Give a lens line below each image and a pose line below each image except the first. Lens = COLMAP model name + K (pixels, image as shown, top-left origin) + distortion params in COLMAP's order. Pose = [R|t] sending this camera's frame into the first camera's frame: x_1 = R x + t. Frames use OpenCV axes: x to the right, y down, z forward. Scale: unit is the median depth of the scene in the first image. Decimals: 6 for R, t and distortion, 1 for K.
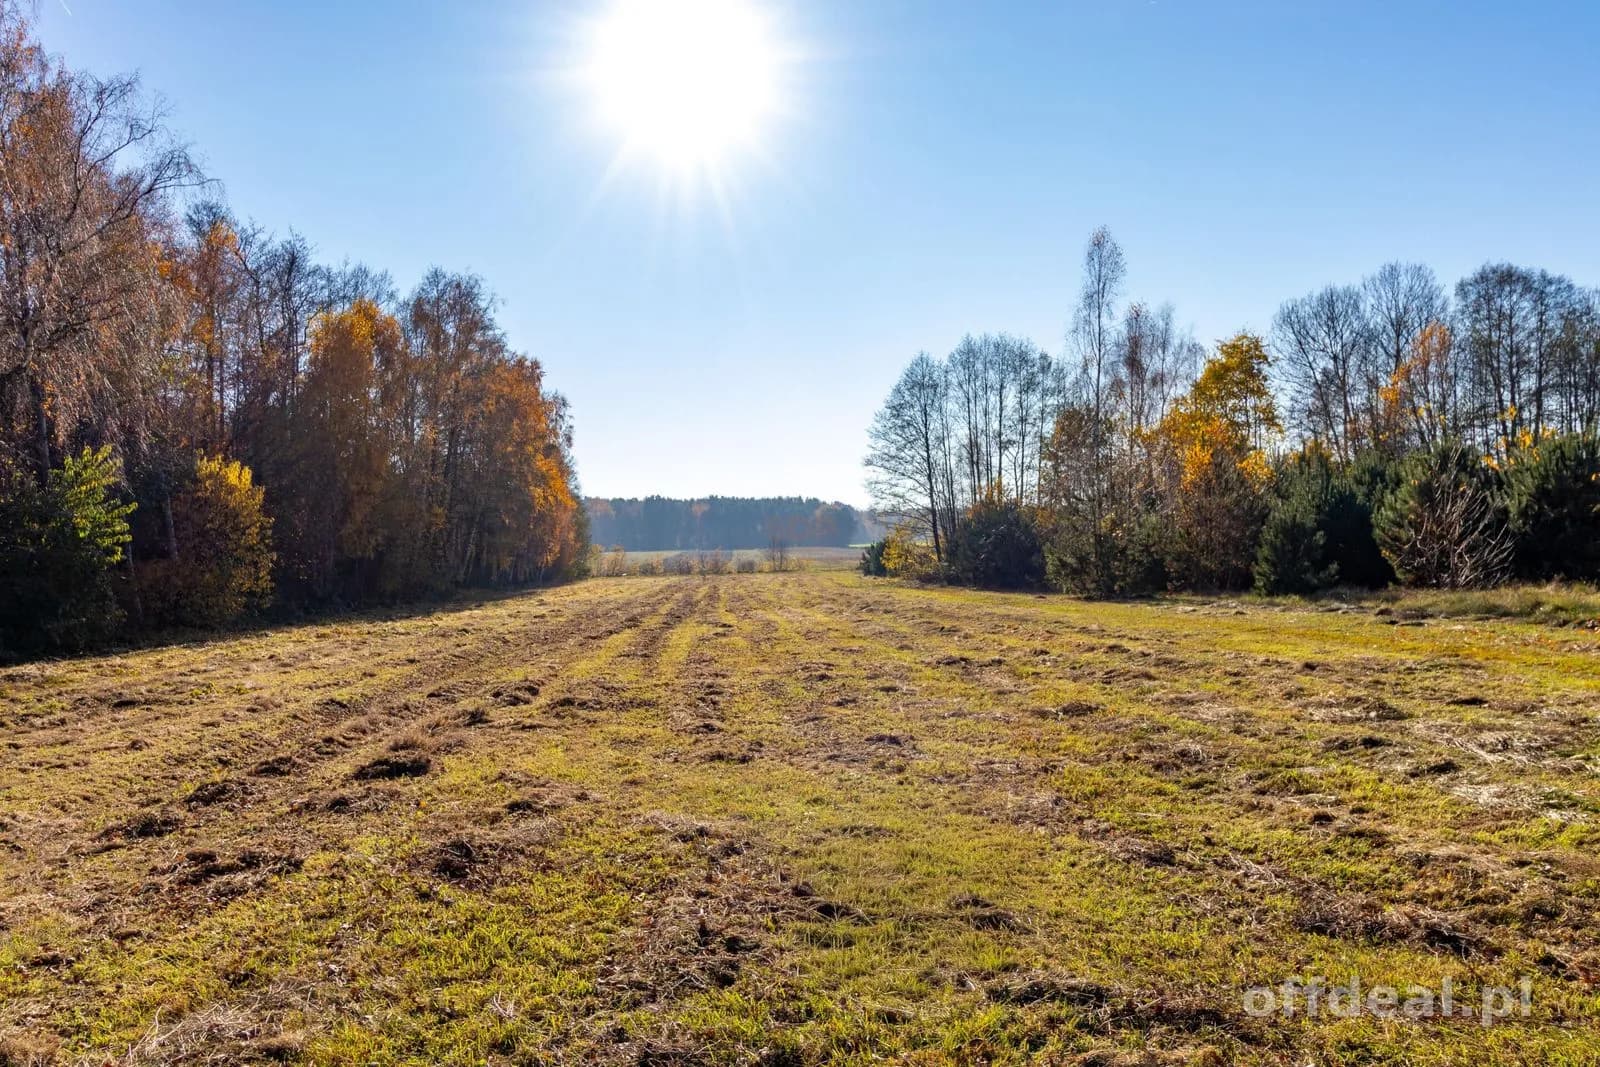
lens RADIAL K [[1348.3, 0, 789.6], [0, 1348.3, 536.6], [0, 0, 1]] dist [-0.002122, 0.013131]
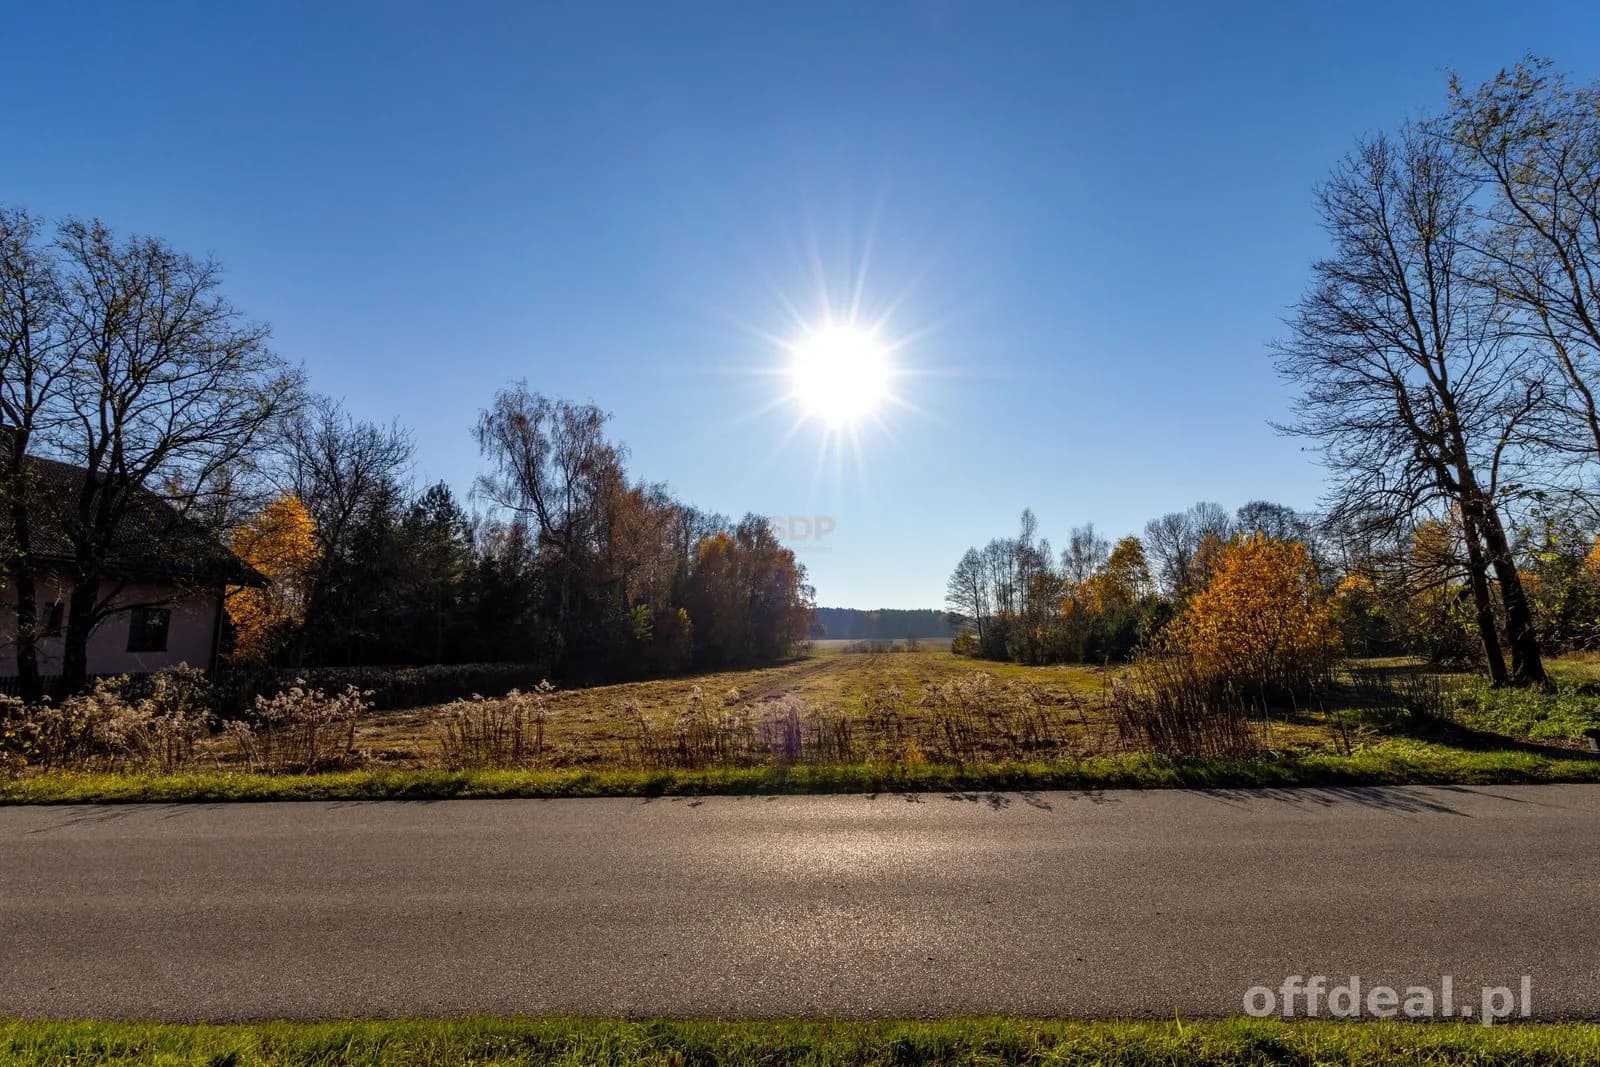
lens RADIAL K [[750.2, 0, 845.9], [0, 750.2, 495.0], [0, 0, 1]] dist [0.006327, 0.000667]
pose [[0.994224, -0.014831, -0.106295, 0.027628], [-0.004323, 0.984068, -0.177742, -0.006083], [0.107238, 0.177175, 0.978320, -0.187181]]
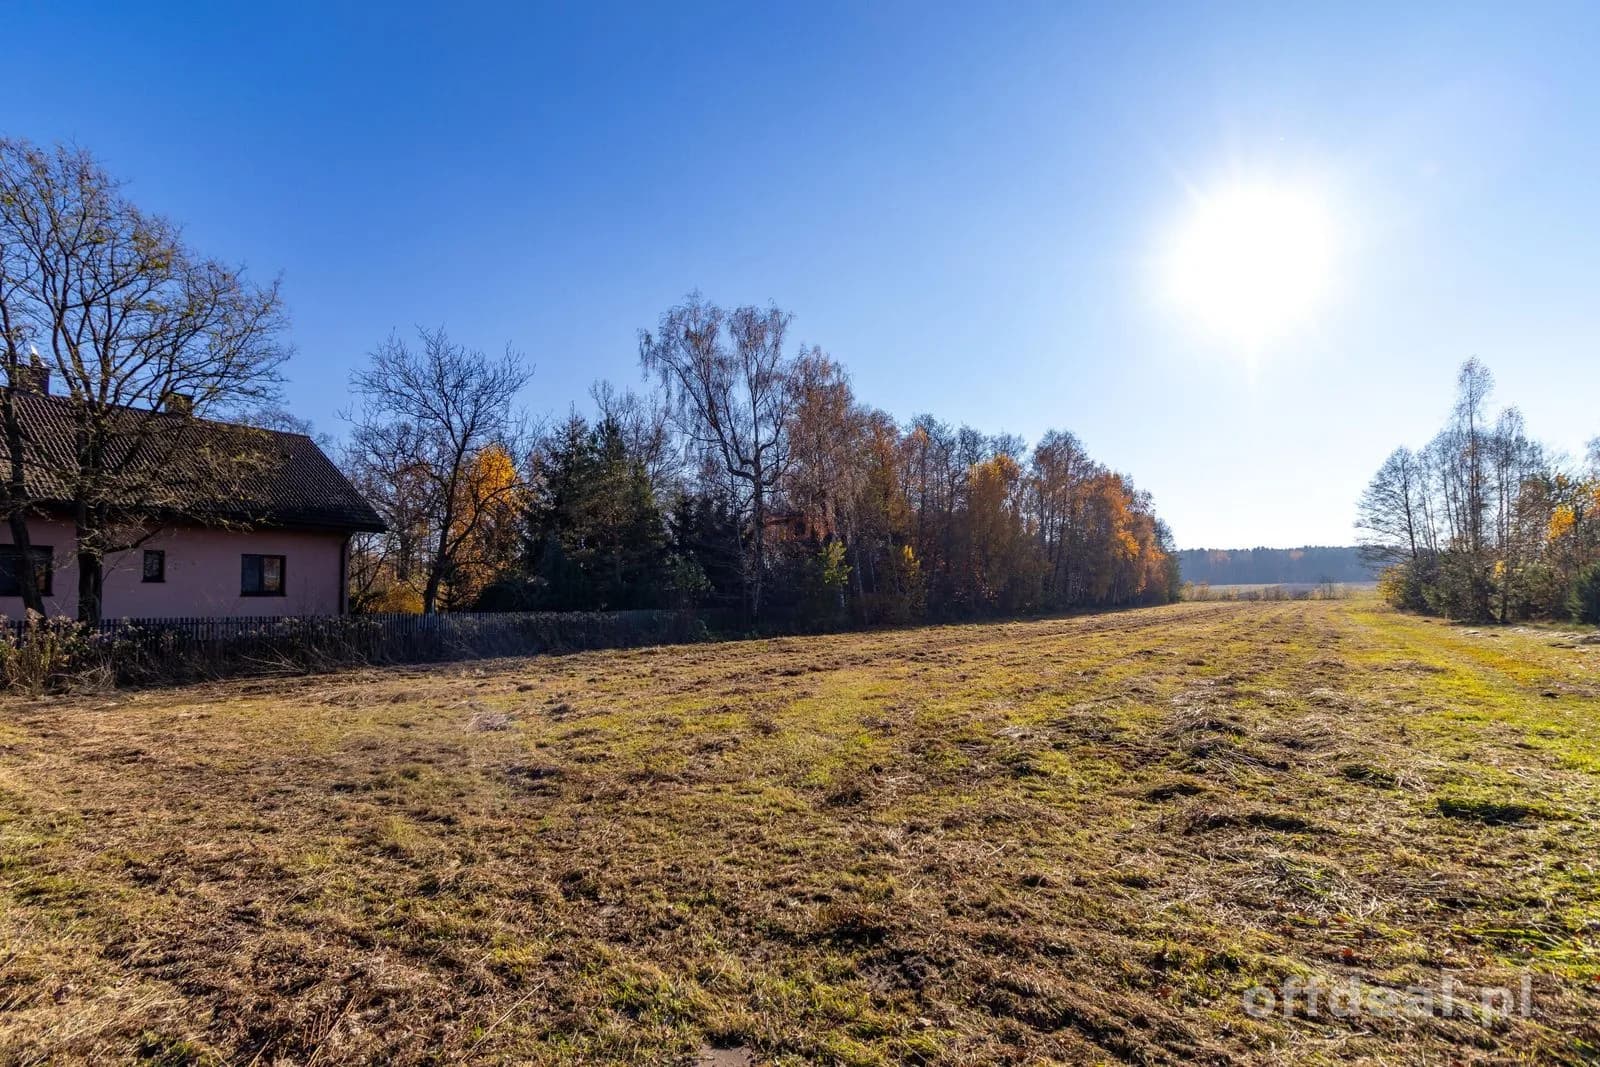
lens RADIAL K [[780.3, 0, 793.5], [0, 780.3, 538.9], [0, 0, 1]] dist [0.001147, 0.000492]
pose [[0.795961, -0.034799, -0.604347, 0.082384], [0.006762, 0.998795, -0.048606, -0.003411], [0.605310, 0.034602, 0.795237, -0.034078]]
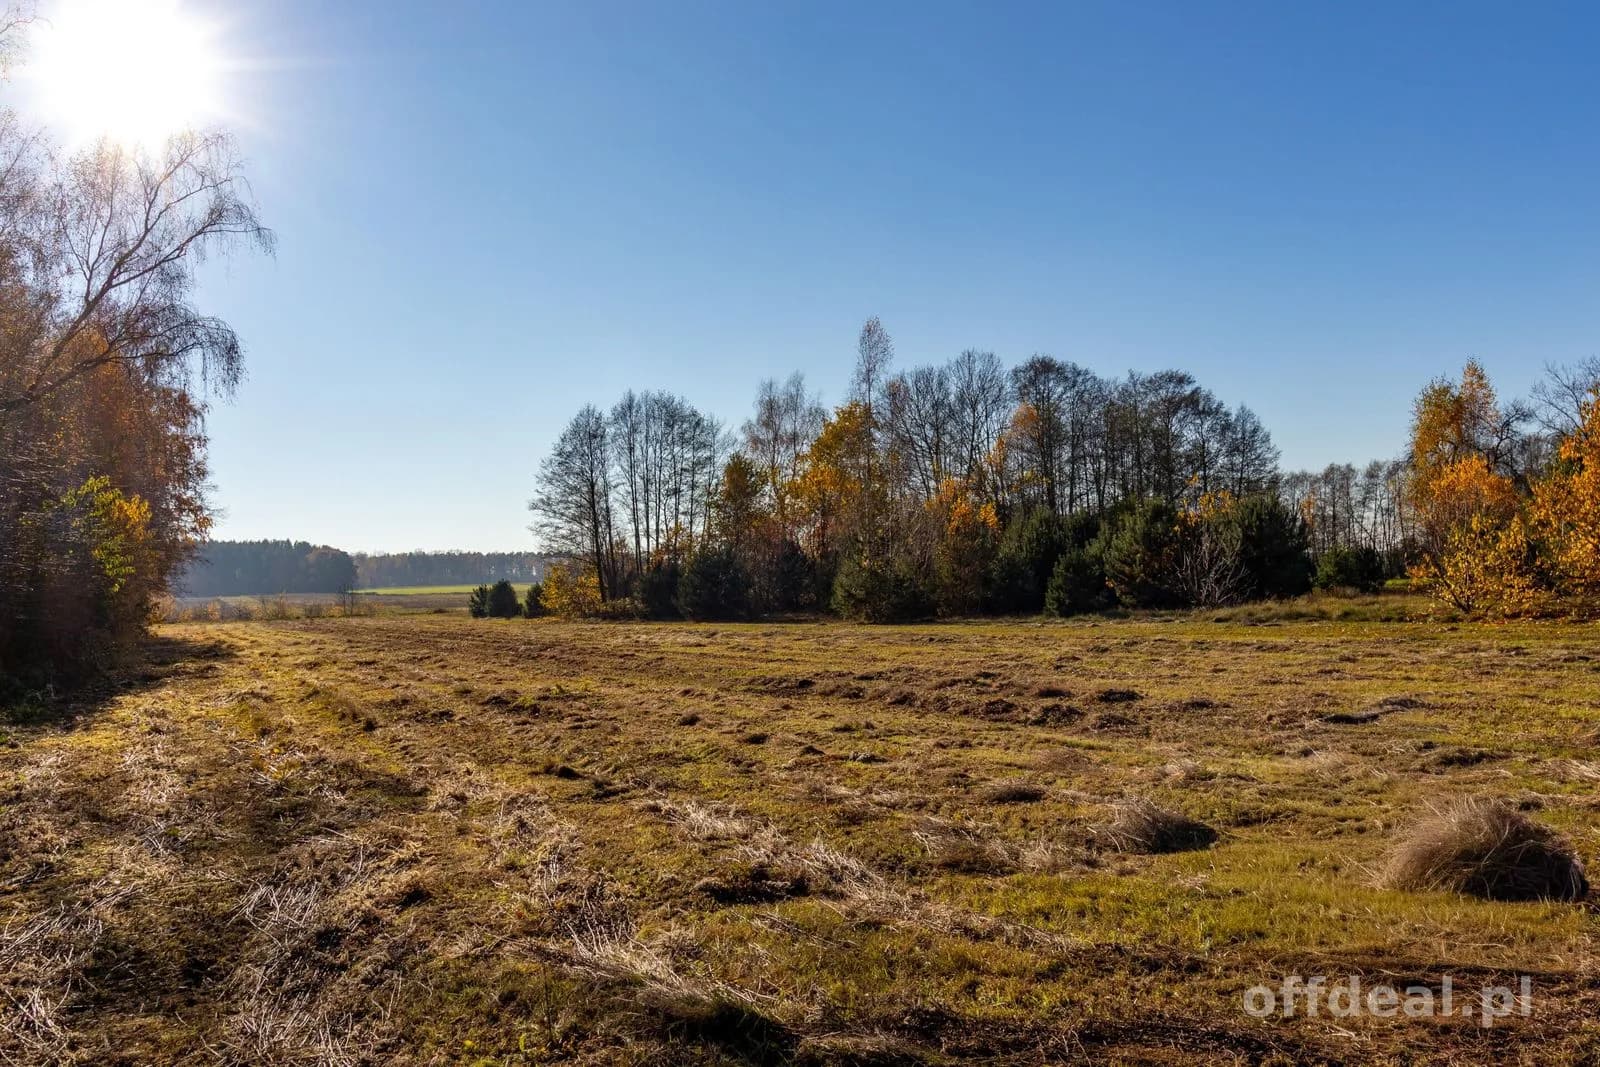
lens RADIAL K [[1348.3, 0, 806.4], [0, 1348.3, 531.7], [0, 0, 1]] dist [-0.002122, 0.013131]
pose [[0.920631, 0.012534, 0.390233, -0.156821], [0.002352, 0.999288, -0.037645, 0.004604], [-0.390427, 0.035575, 0.919946, -0.046441]]
